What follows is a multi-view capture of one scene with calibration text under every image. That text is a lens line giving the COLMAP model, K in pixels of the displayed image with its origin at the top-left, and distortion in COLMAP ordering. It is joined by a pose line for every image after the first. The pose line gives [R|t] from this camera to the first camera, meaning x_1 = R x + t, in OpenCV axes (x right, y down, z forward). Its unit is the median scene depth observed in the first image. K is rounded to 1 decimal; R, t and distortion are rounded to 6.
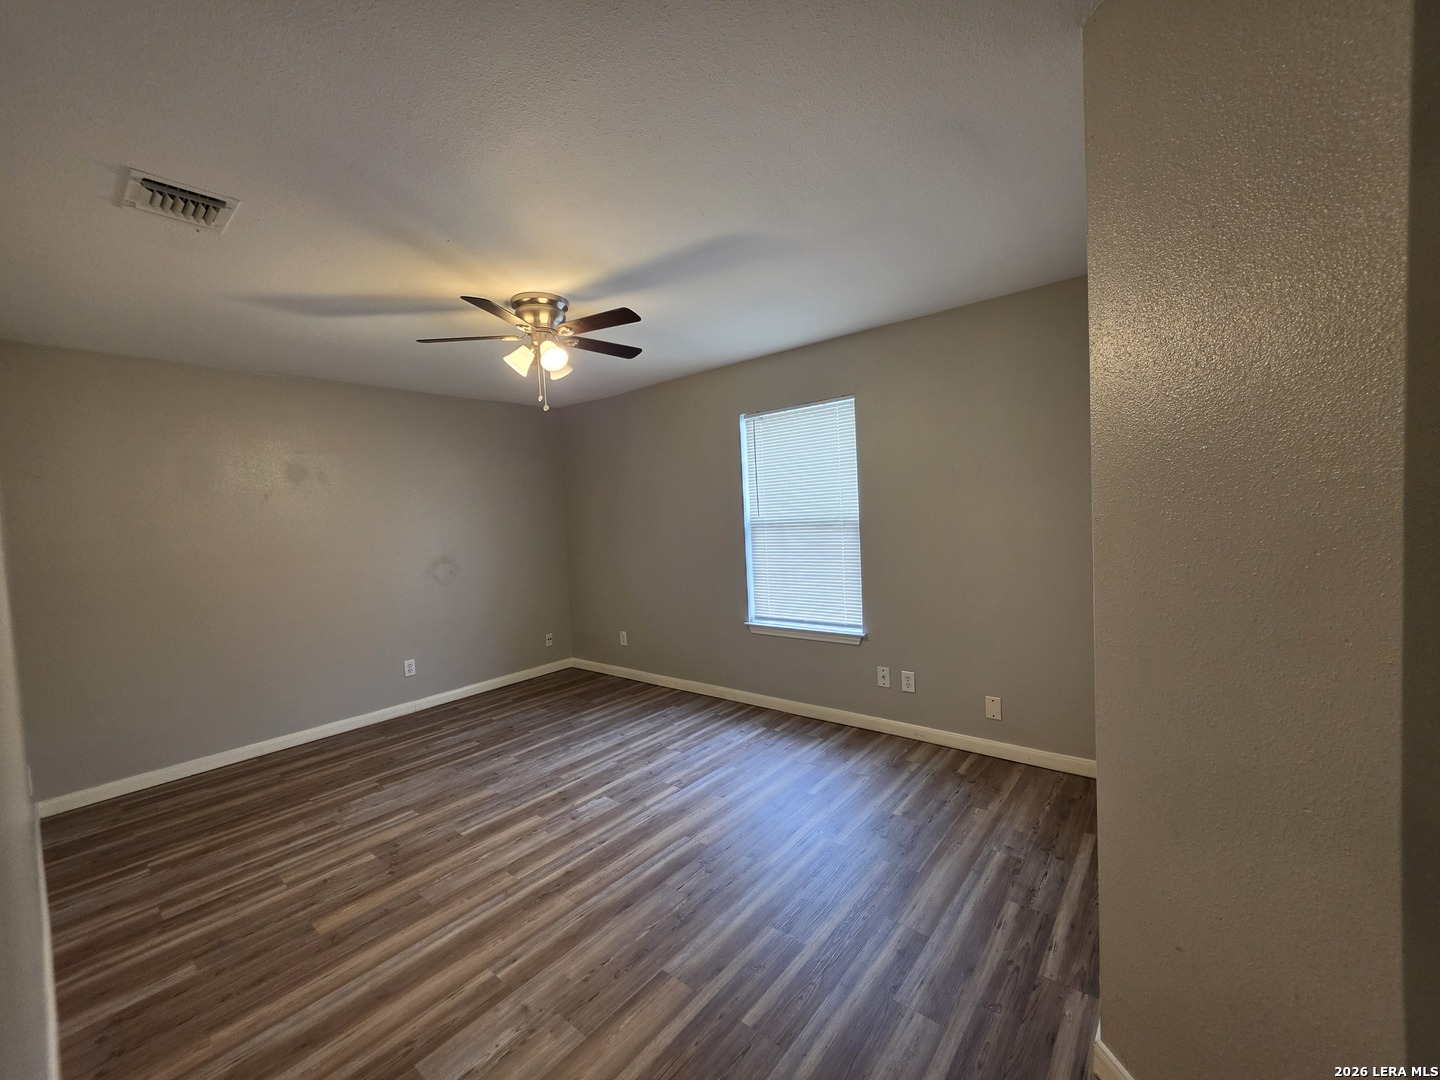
lens RADIAL K [[581.3, 0, 719.6], [0, 581.3, 538.0], [0, 0, 1]] dist [-0.006549, 0.002210]
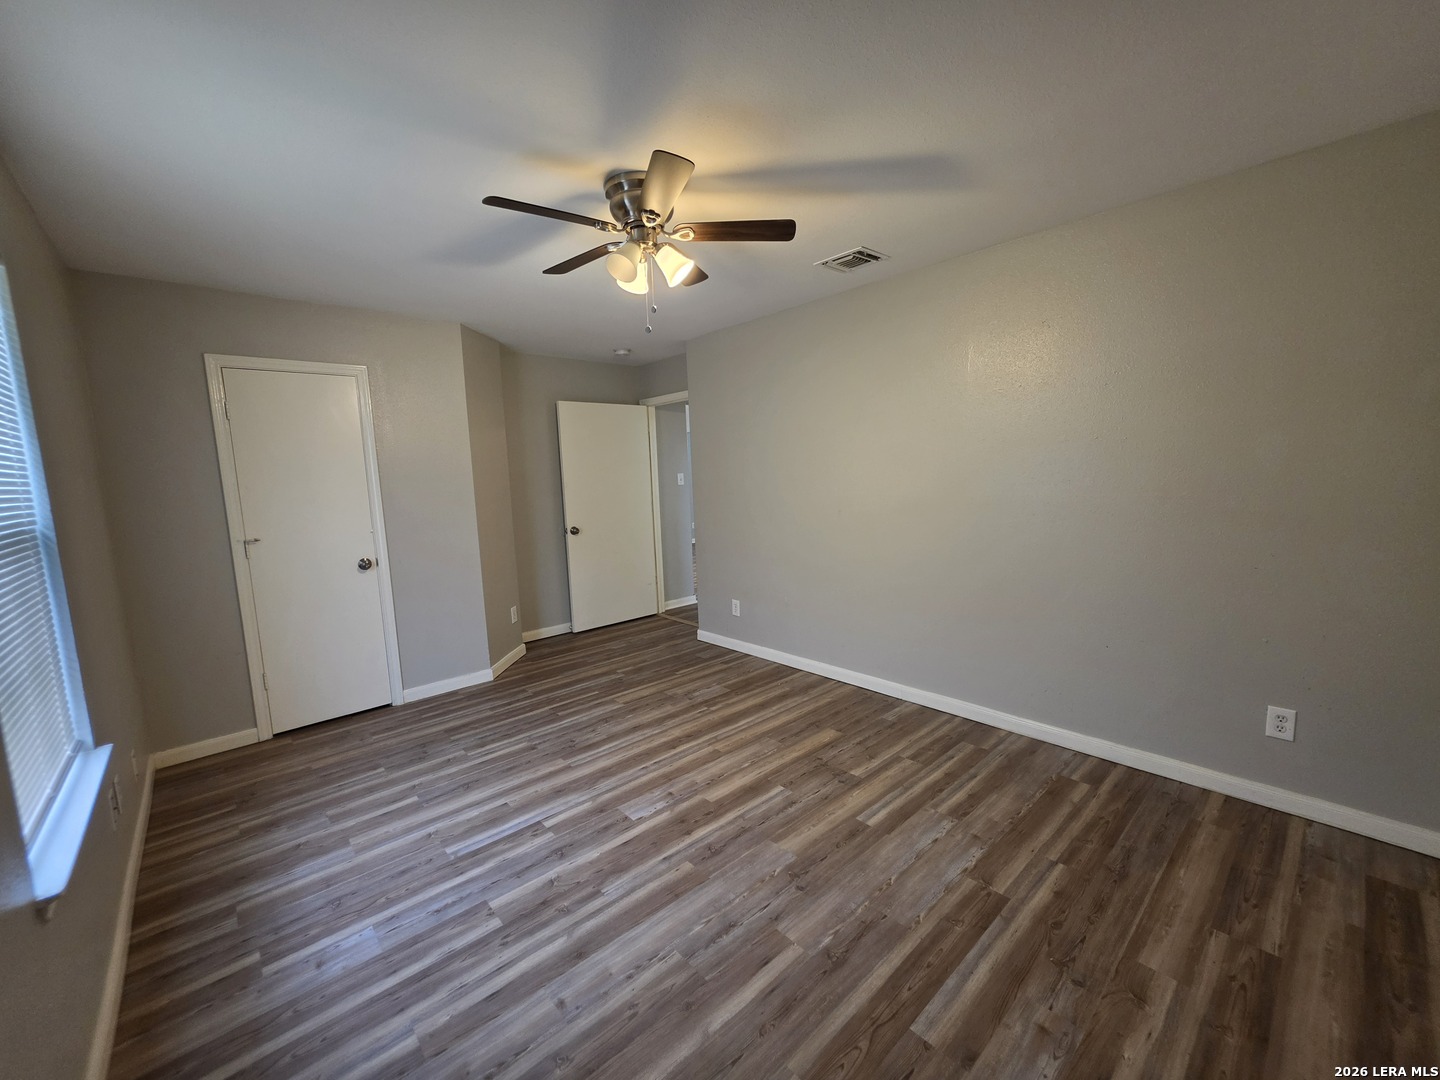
lens RADIAL K [[581.3, 0, 720.2], [0, 581.3, 541.5], [0, 0, 1]] dist [-0.006549, 0.002210]
pose [[-0.985128, 0.069356, 0.157203, -0.479398], [0.093705, 0.983743, 0.153198, -0.050784], [-0.144022, 0.165650, -0.975611, 1.738704]]
